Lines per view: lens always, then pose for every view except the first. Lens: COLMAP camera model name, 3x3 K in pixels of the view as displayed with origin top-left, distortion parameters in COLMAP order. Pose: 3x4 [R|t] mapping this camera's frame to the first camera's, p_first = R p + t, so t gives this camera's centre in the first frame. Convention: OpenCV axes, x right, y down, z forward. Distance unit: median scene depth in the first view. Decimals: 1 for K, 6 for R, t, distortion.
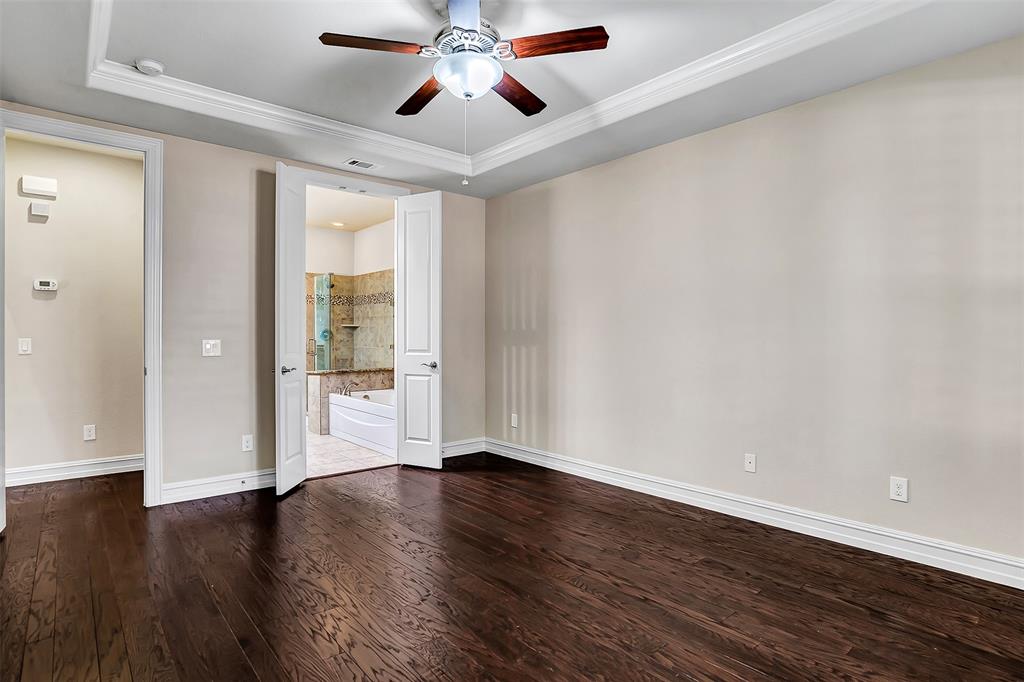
lens RADIAL K [[531.3, 0, 520.5], [0, 531.3, 342.1], [0, 0, 1]] dist [-0.056338, 0.026254]
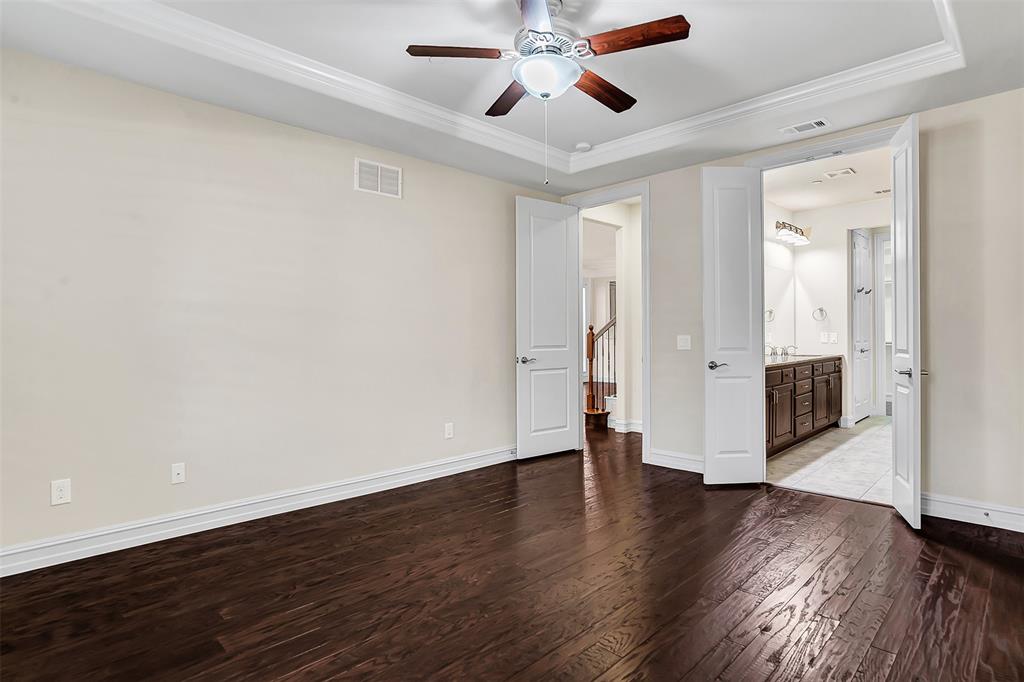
lens RADIAL K [[531.3, 0, 520.5], [0, 531.3, 342.1], [0, 0, 1]] dist [-0.056338, 0.026254]
pose [[0.073750, 0.013687, -0.997183, 0.564231], [0.000787, 0.999905, 0.013782, -0.007055], [0.997276, -0.001801, 0.073732, 0.545457]]
